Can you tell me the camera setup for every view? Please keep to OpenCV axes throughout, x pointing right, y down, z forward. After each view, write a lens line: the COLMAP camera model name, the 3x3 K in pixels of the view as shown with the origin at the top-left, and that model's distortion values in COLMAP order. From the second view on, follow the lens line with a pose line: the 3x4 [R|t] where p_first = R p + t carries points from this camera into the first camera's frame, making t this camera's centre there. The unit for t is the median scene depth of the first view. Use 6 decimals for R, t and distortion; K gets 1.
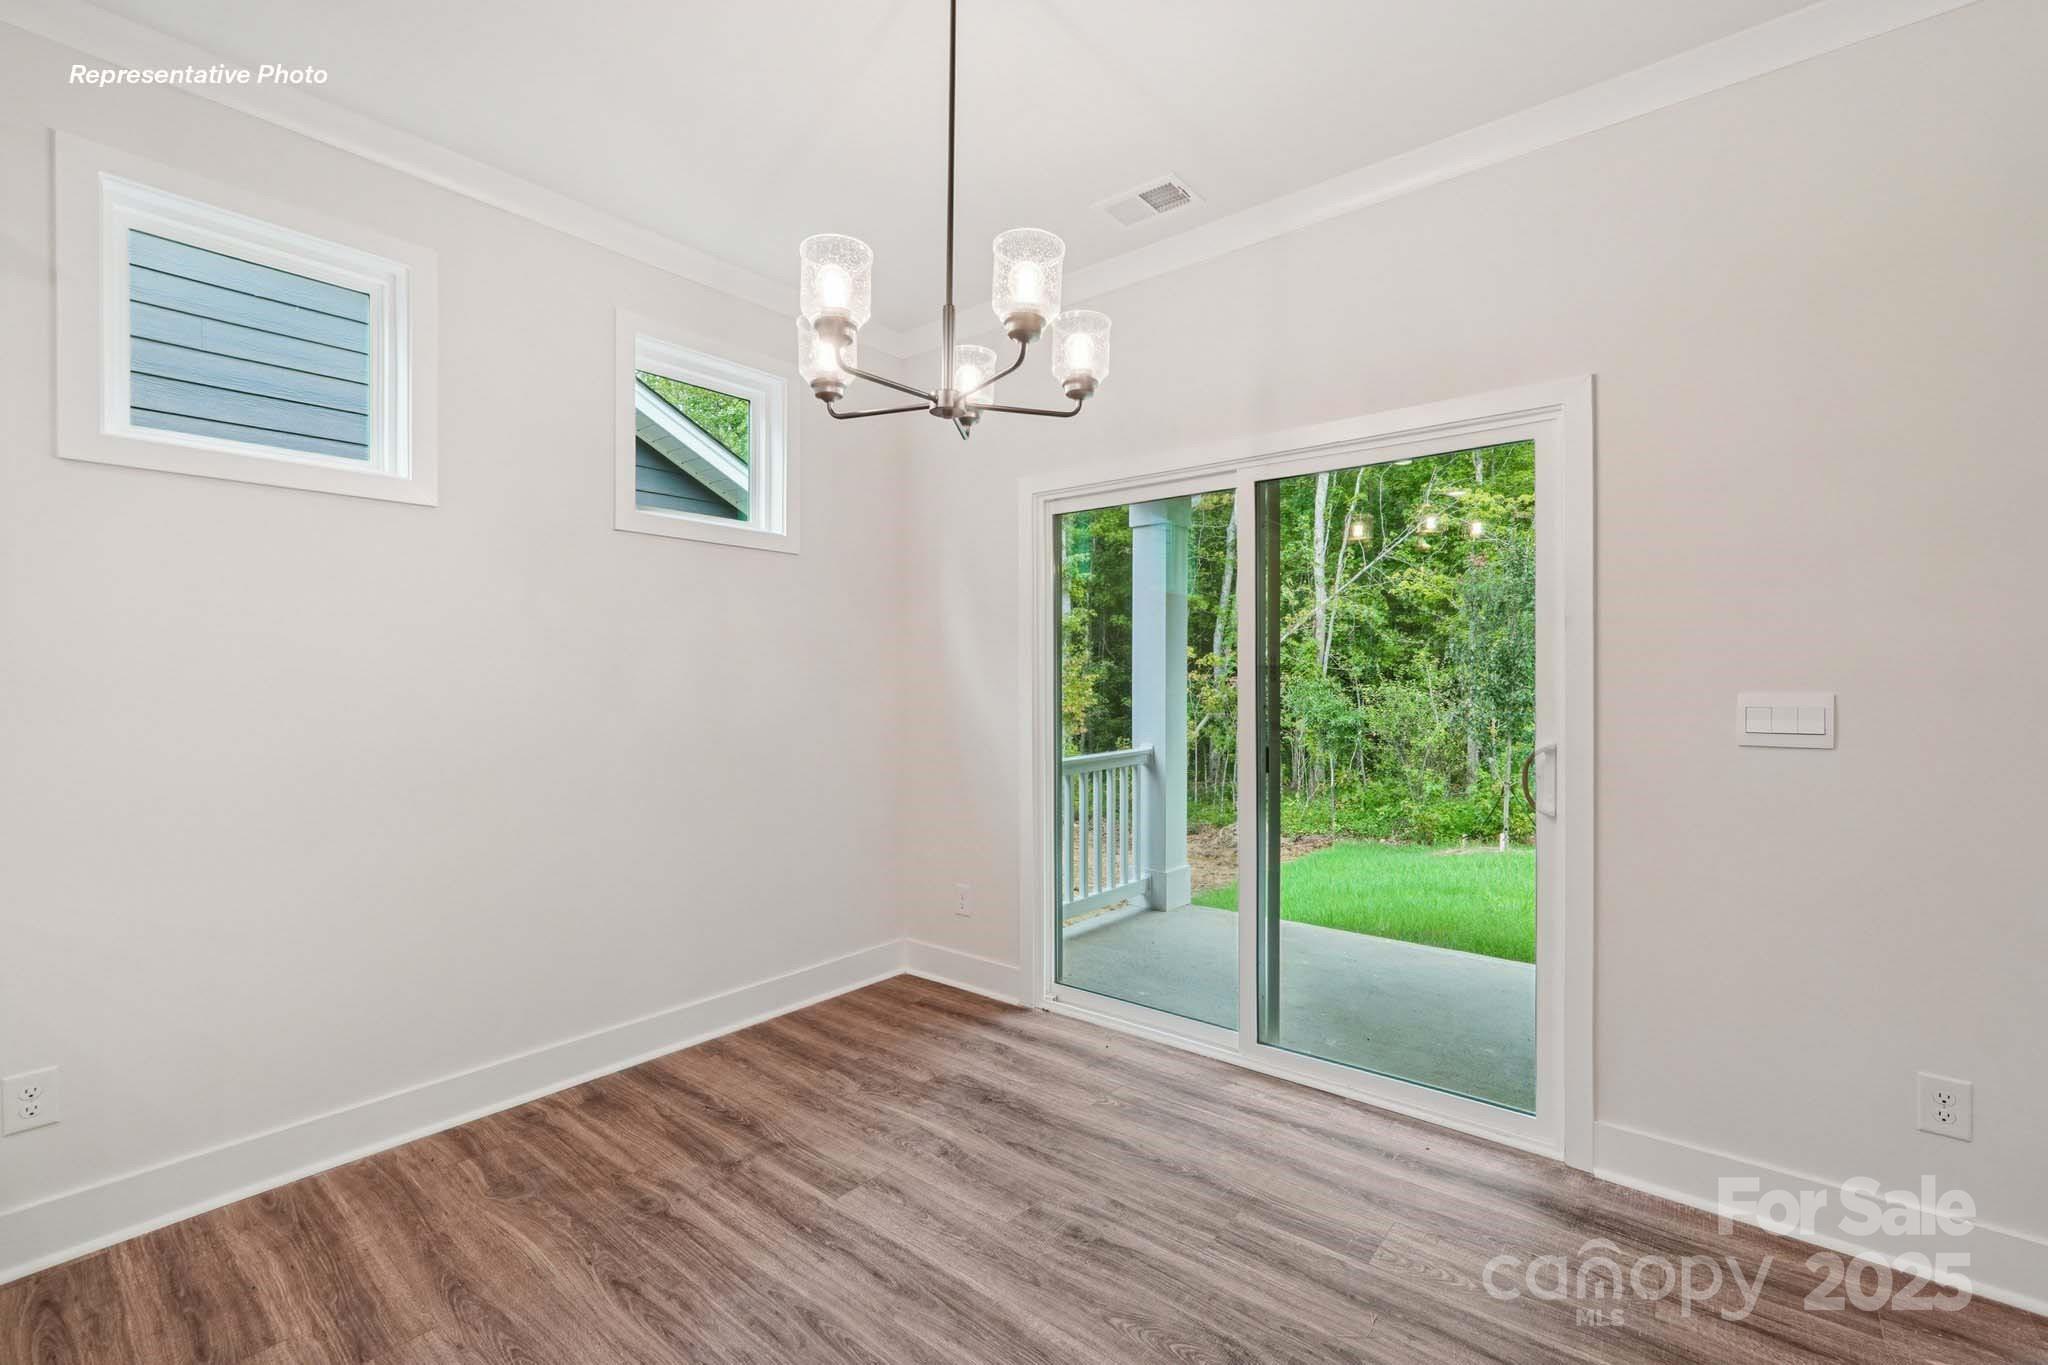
lens RADIAL K [[874.8, 0, 1034.5], [0, 874.8, 682.5], [0, 0, 1]] dist [-0.007007, 0.000370]
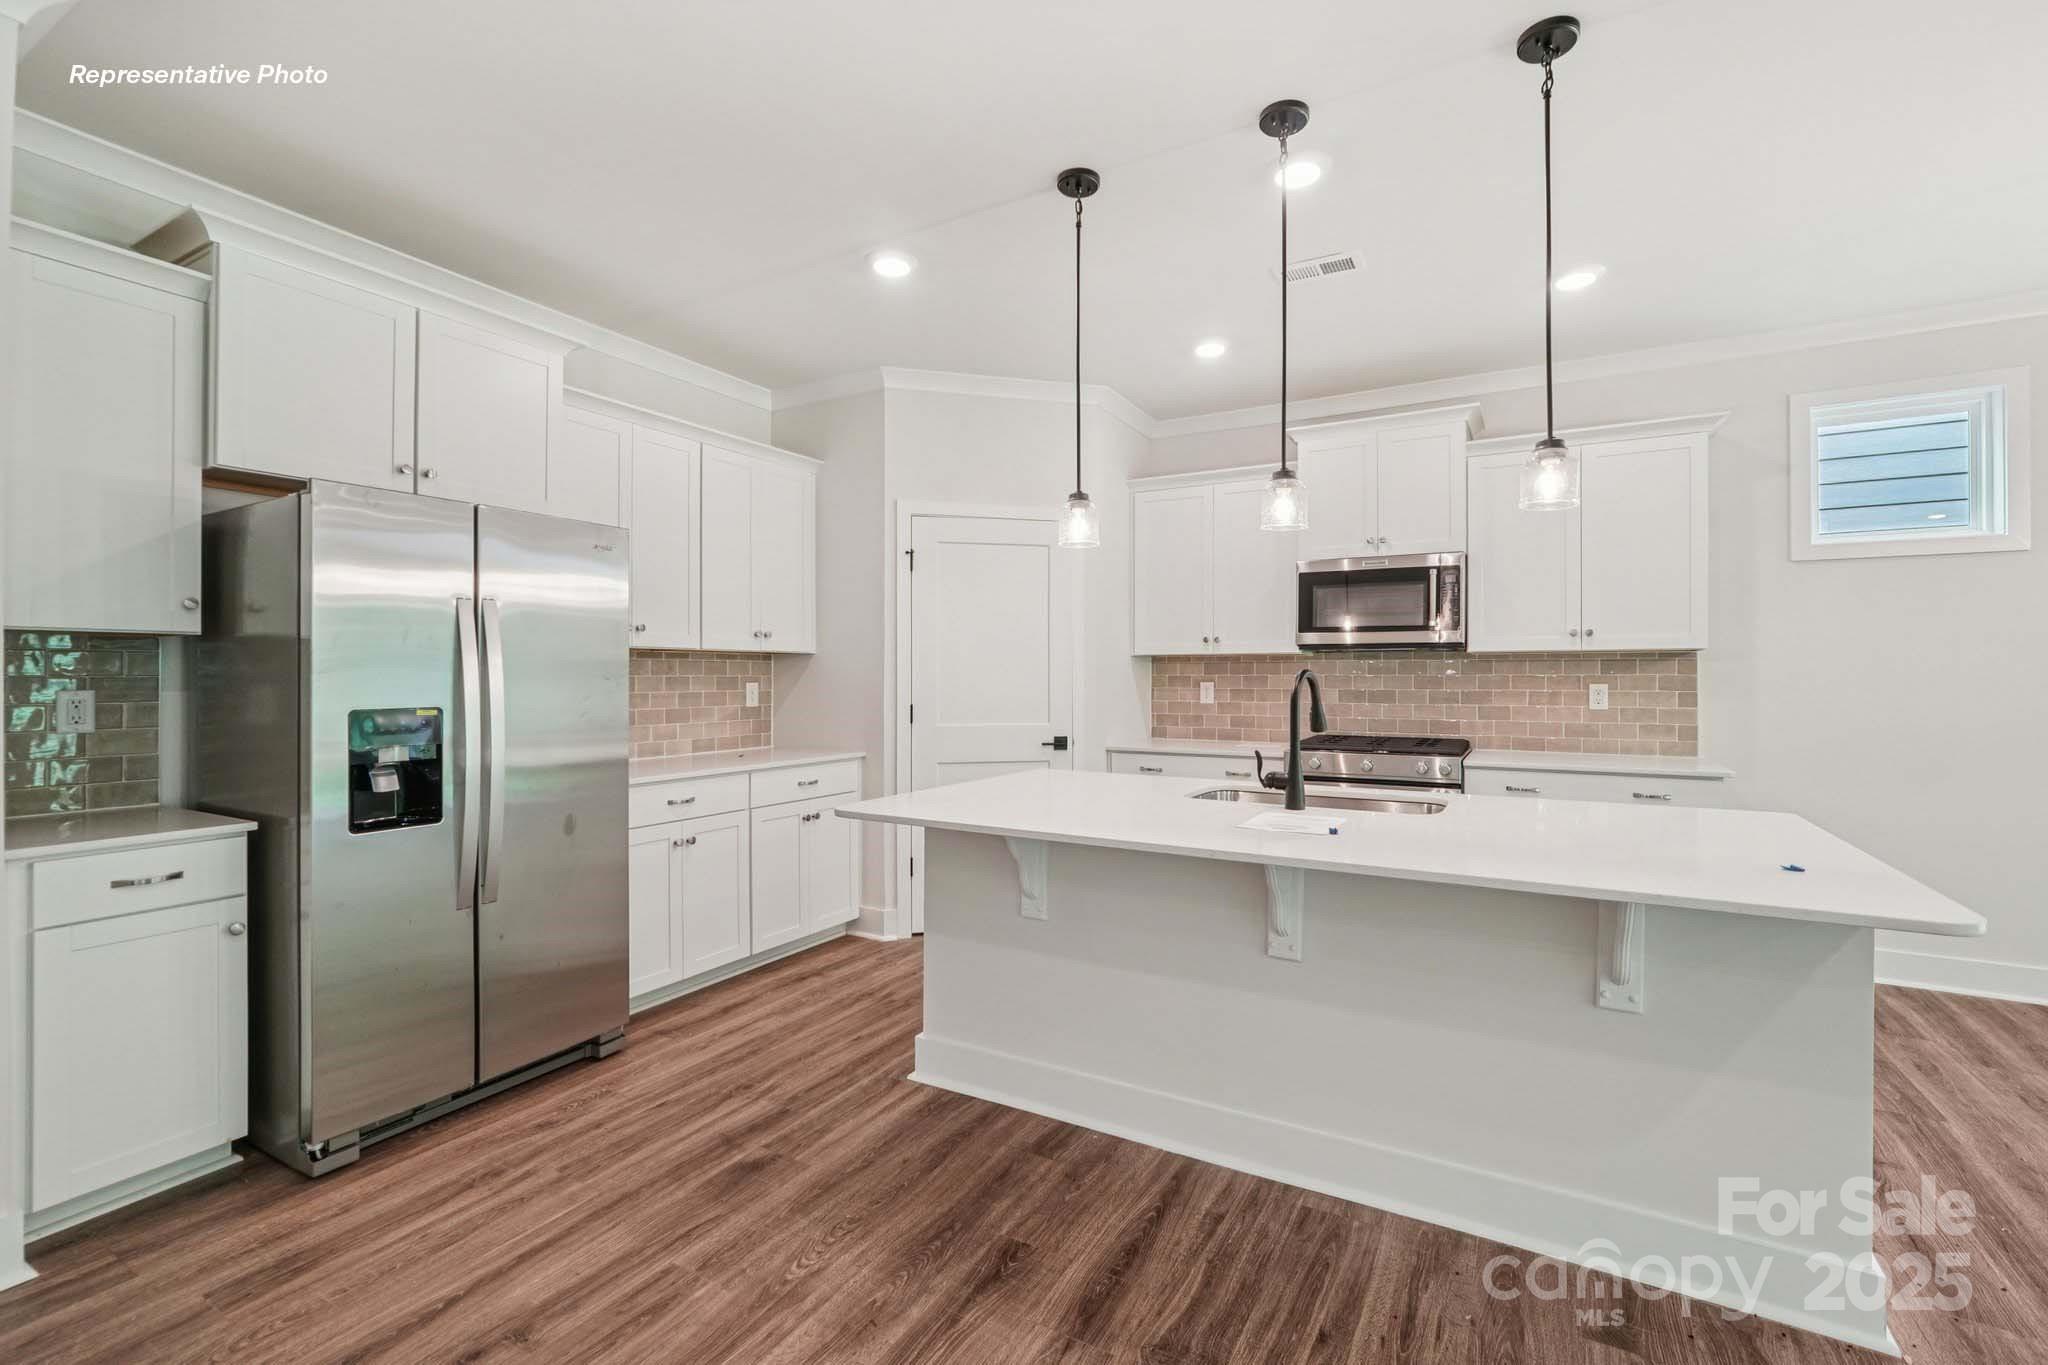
lens RADIAL K [[886.8, 0, 1036.4], [0, 886.8, 679.9], [0, 0, 1]] dist [-0.019804, 0.008779]
pose [[0.171242, 0.008494, -0.985192, 0.195036], [-0.003741, 0.999961, 0.007972, -0.000569], [0.985222, 0.002320, 0.171267, -0.368076]]
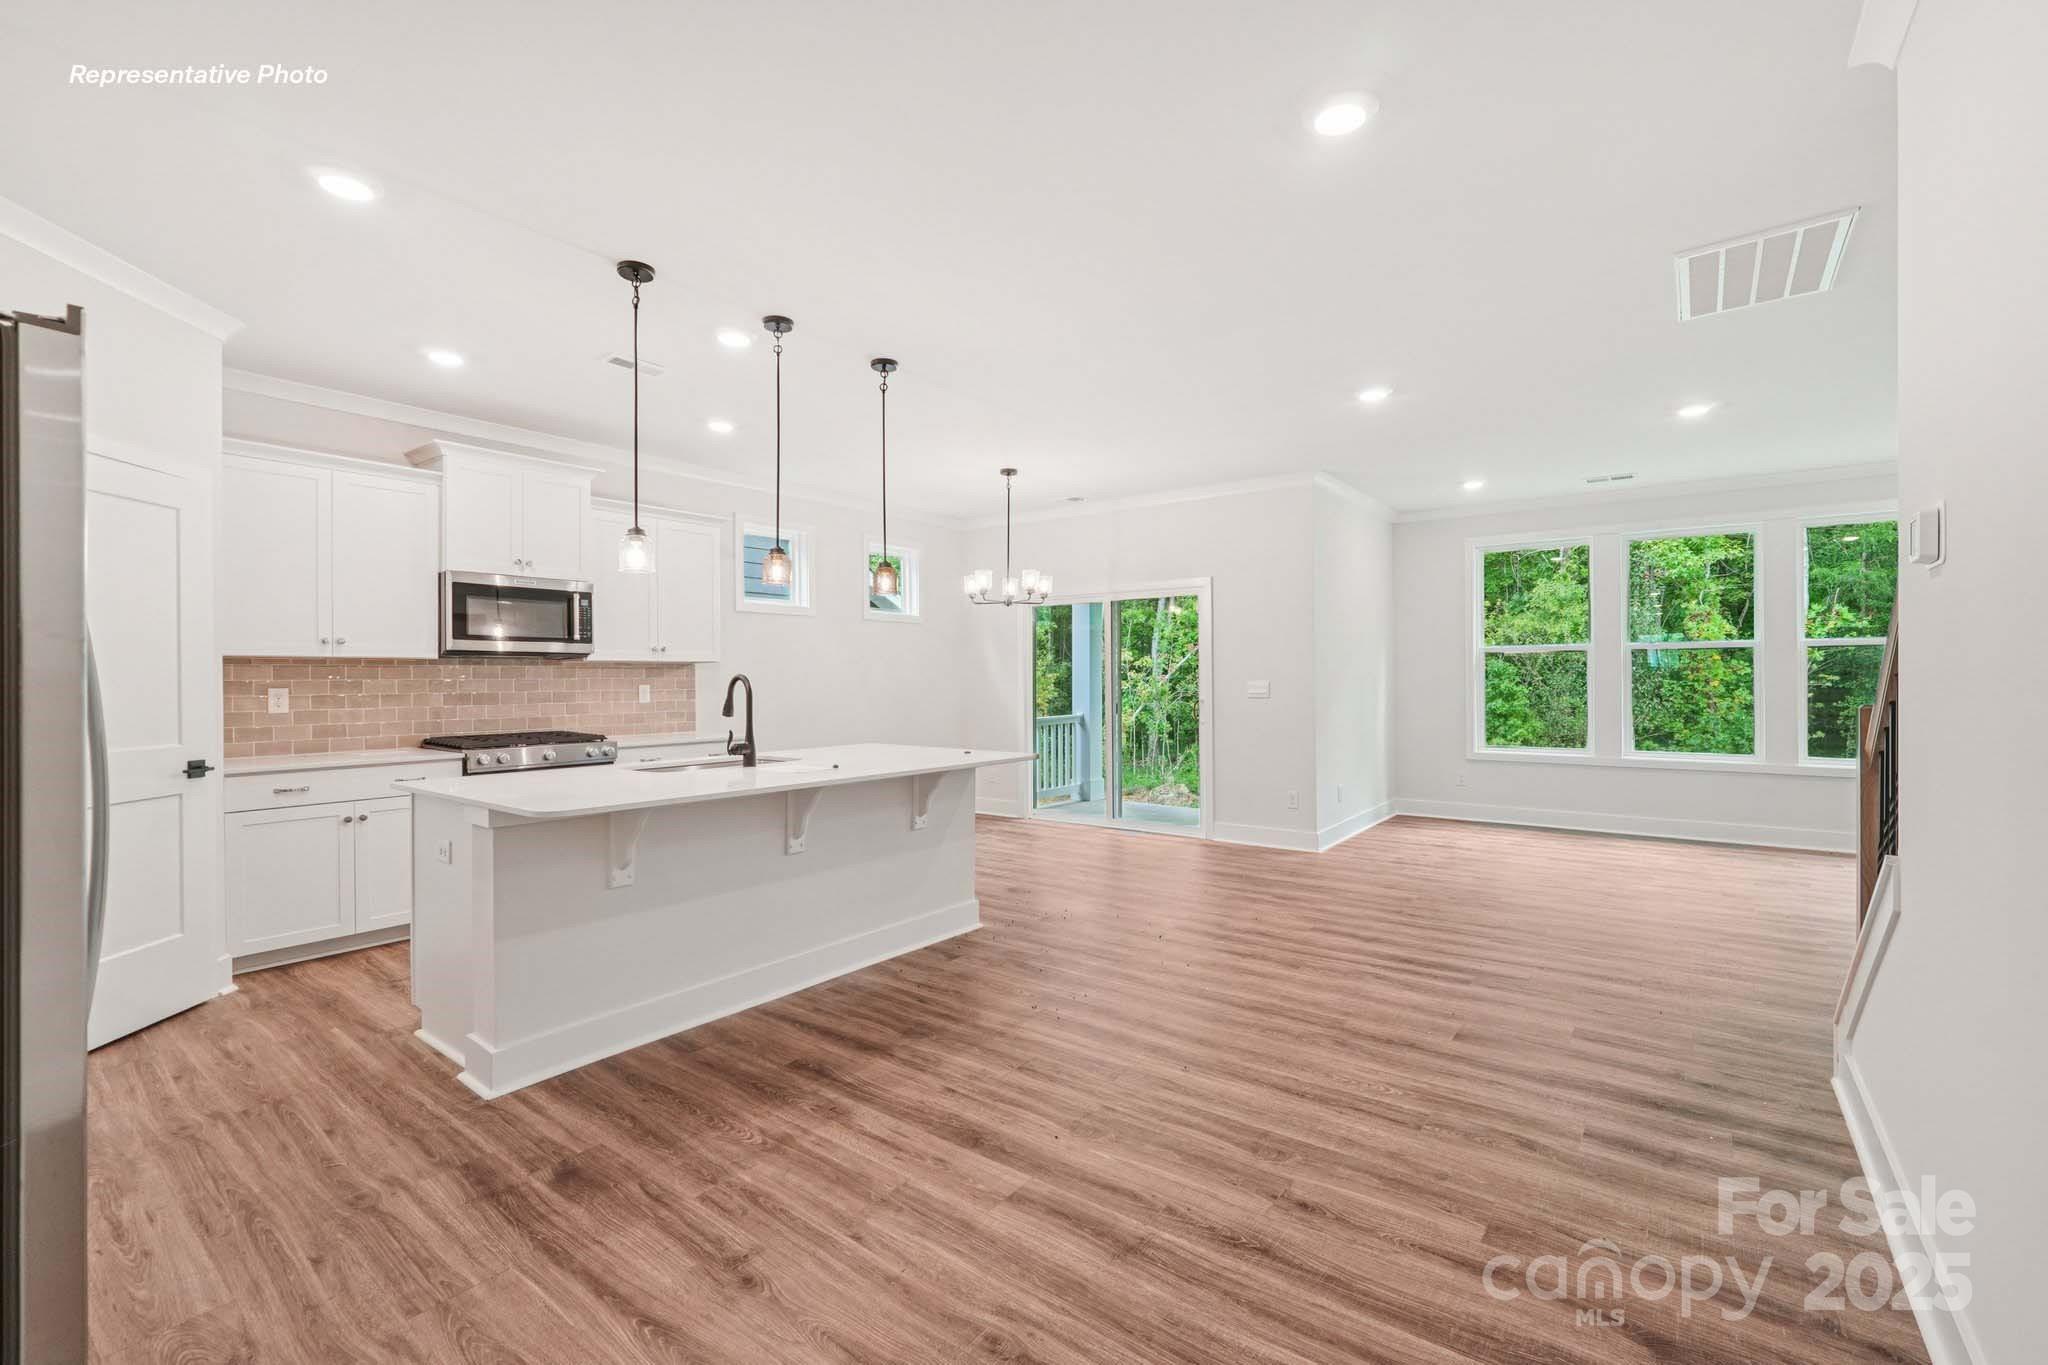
lens RADIAL K [[874.8, 0, 1034.5], [0, 874.8, 682.5], [0, 0, 1]] dist [-0.007007, 0.000370]
pose [[0.999157, -0.001832, 0.041018, -0.045251], [0.001729, 0.999995, 0.002537, 0.002457], [-0.041022, -0.002464, 0.999155, -0.867701]]
